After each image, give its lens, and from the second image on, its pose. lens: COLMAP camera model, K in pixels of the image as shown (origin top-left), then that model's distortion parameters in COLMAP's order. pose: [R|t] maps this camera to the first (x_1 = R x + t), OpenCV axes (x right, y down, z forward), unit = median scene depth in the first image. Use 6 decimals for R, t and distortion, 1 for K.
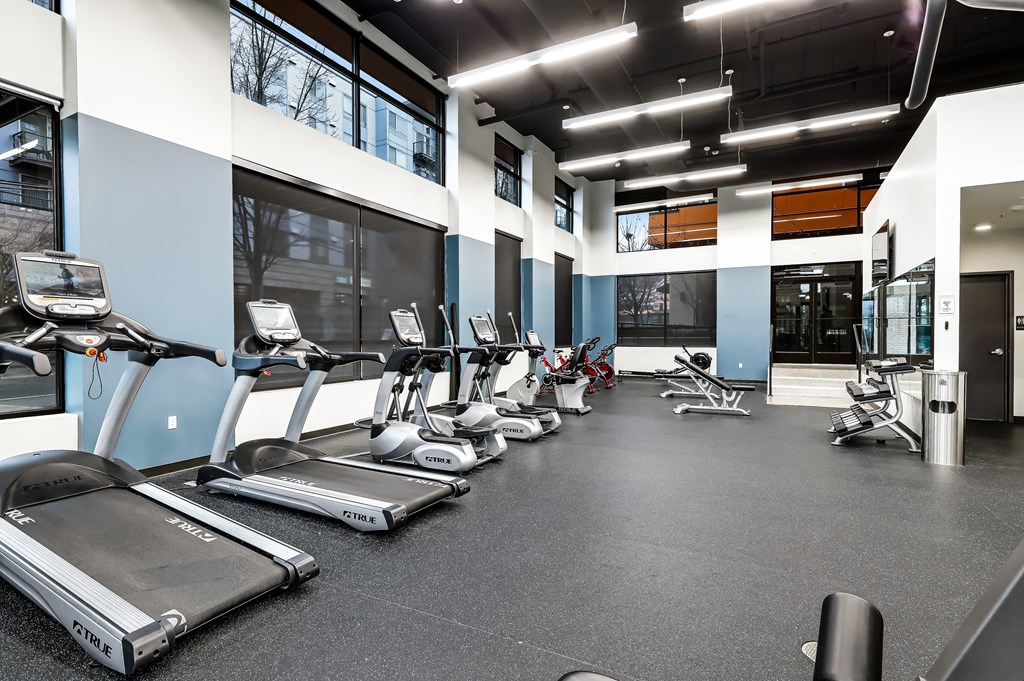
lens RADIAL K [[472.2, 0, 508.7], [0, 472.2, 340.7], [0, 0, 1]] dist [-0.002133, -0.000367]
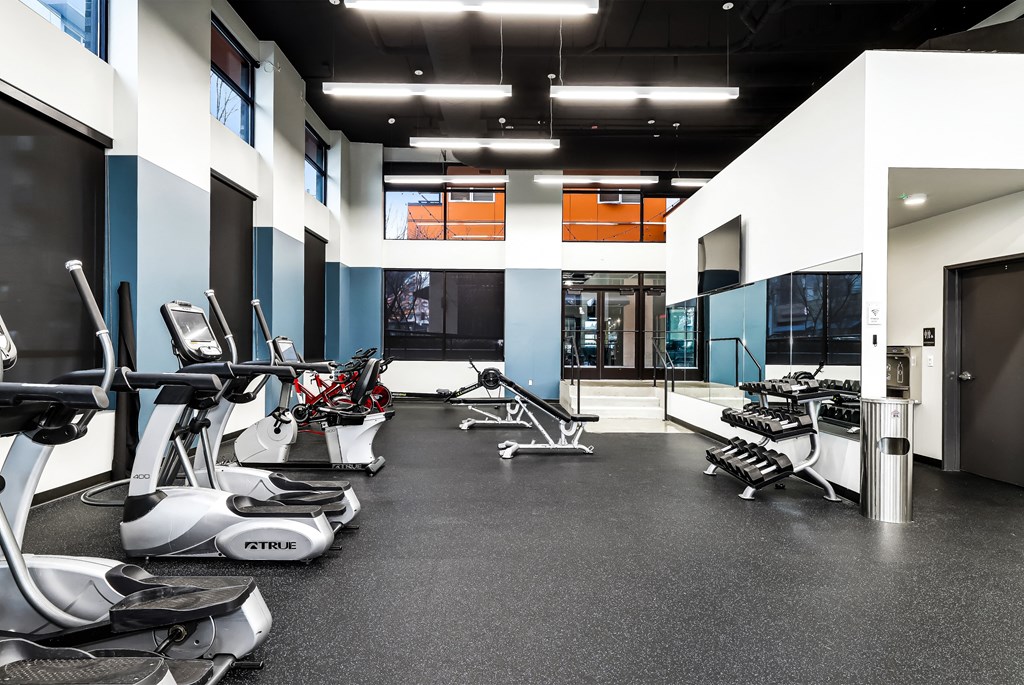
lens RADIAL K [[548.5, 0, 508.8], [0, 548.5, 348.4], [0, 0, 1]] dist [0.008799, -0.001234]
pose [[0.883264, 0.010468, 0.468759, -0.024145], [-0.007602, 0.999939, -0.008006, -0.002872], [-0.468814, 0.003507, 0.883290, 0.248363]]
